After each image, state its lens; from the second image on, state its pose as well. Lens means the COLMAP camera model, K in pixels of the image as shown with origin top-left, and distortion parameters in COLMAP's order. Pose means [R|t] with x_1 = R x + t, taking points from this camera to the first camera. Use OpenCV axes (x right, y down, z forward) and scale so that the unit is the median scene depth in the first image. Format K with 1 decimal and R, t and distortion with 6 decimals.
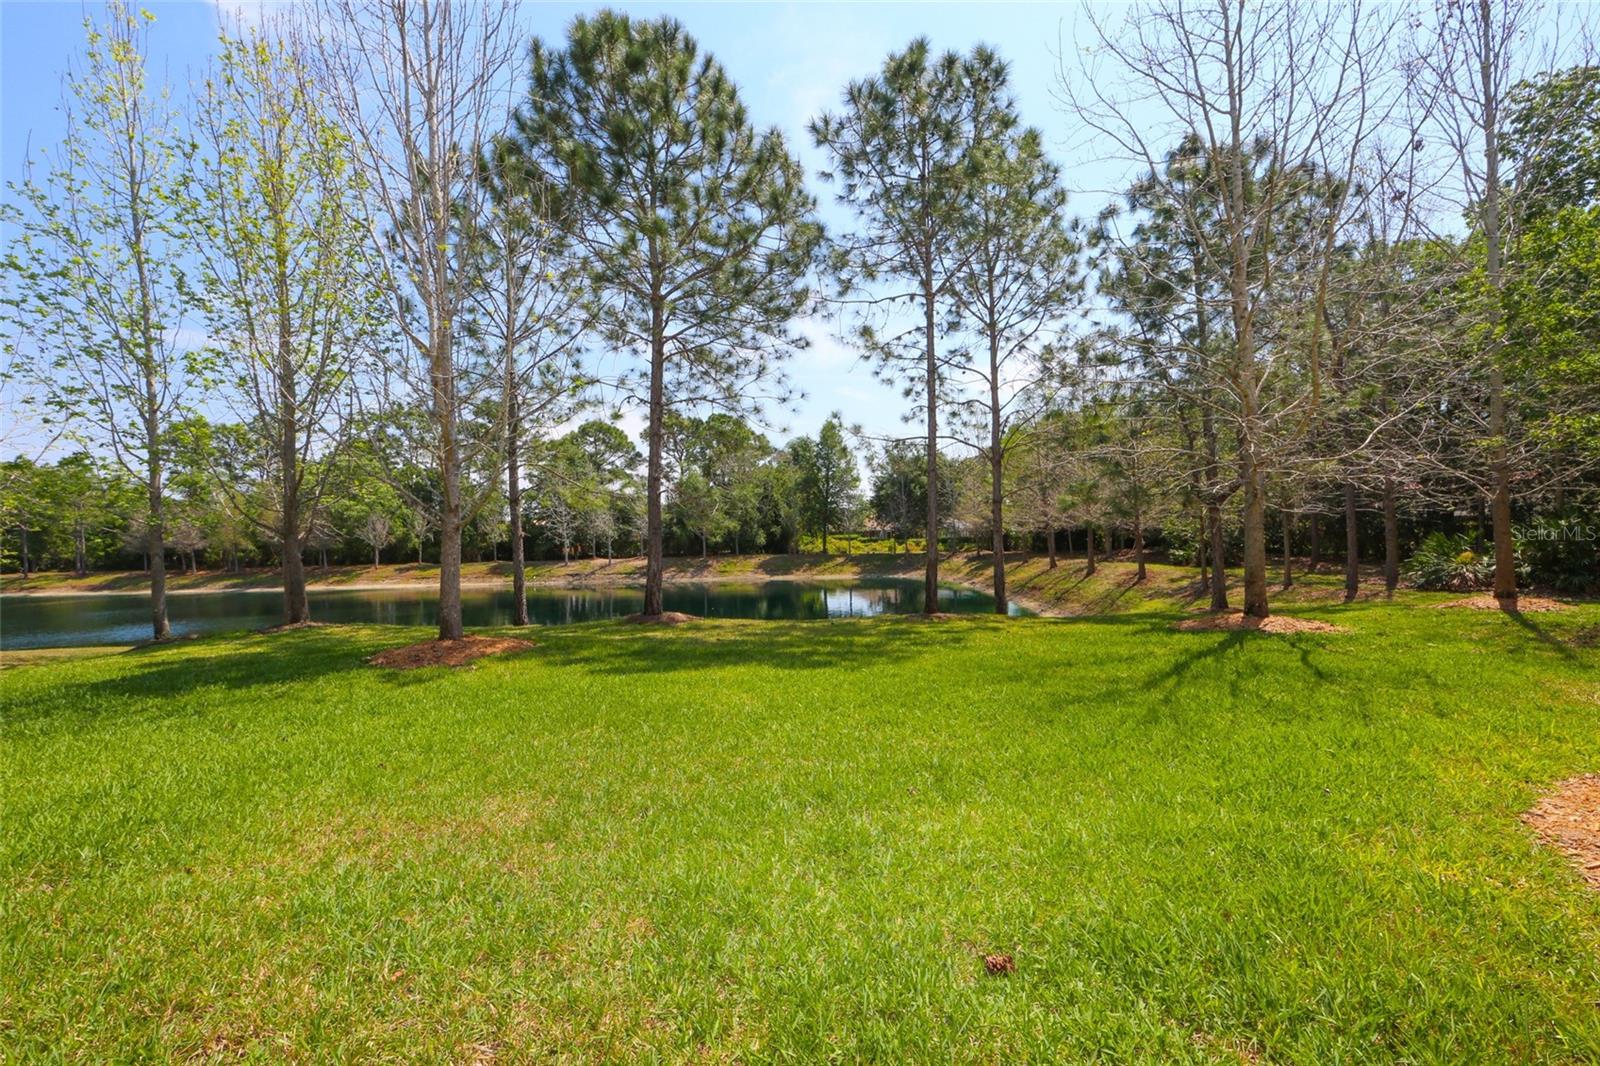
lens RADIAL K [[634.3, 0, 799.4], [0, 634.3, 530.3], [0, 0, 1]] dist [-0.000157, -0.003258]
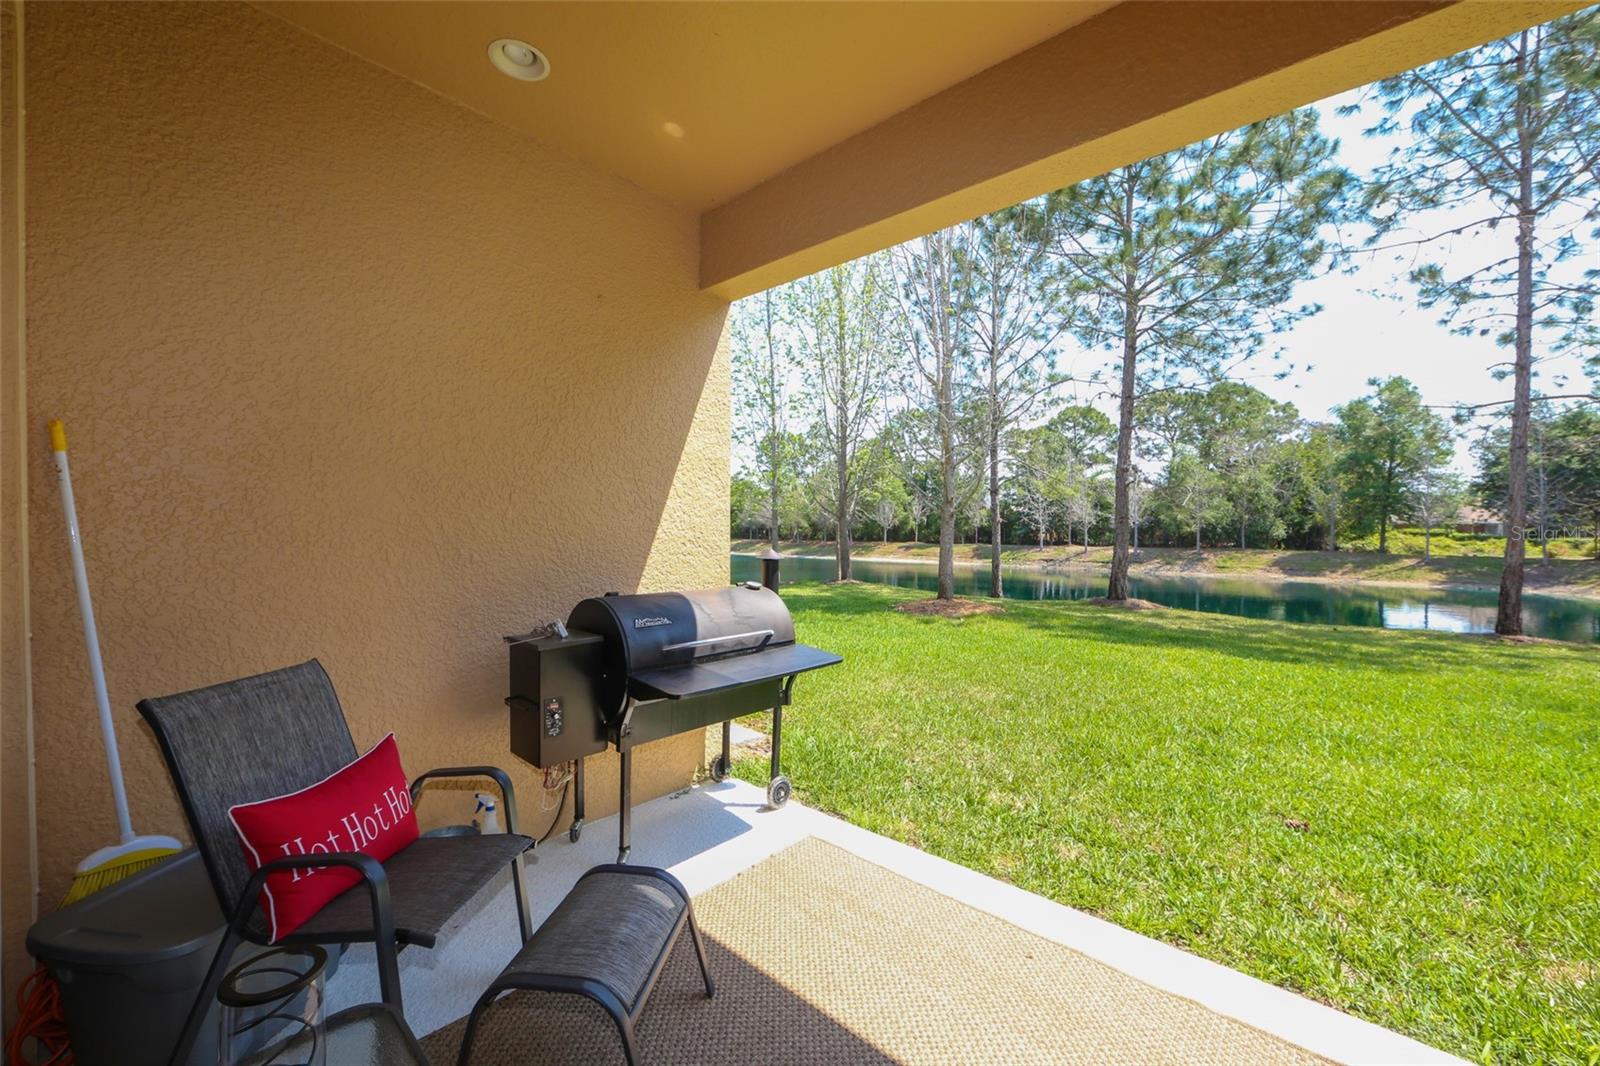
lens RADIAL K [[634.3, 0, 799.4], [0, 634.3, 530.3], [0, 0, 1]] dist [-0.000157, -0.003258]
pose [[0.751629, 0.030856, -0.658865, 0.048829], [-0.015975, 0.999464, 0.028583, -0.002414], [0.659393, -0.010958, 0.751718, -0.106264]]
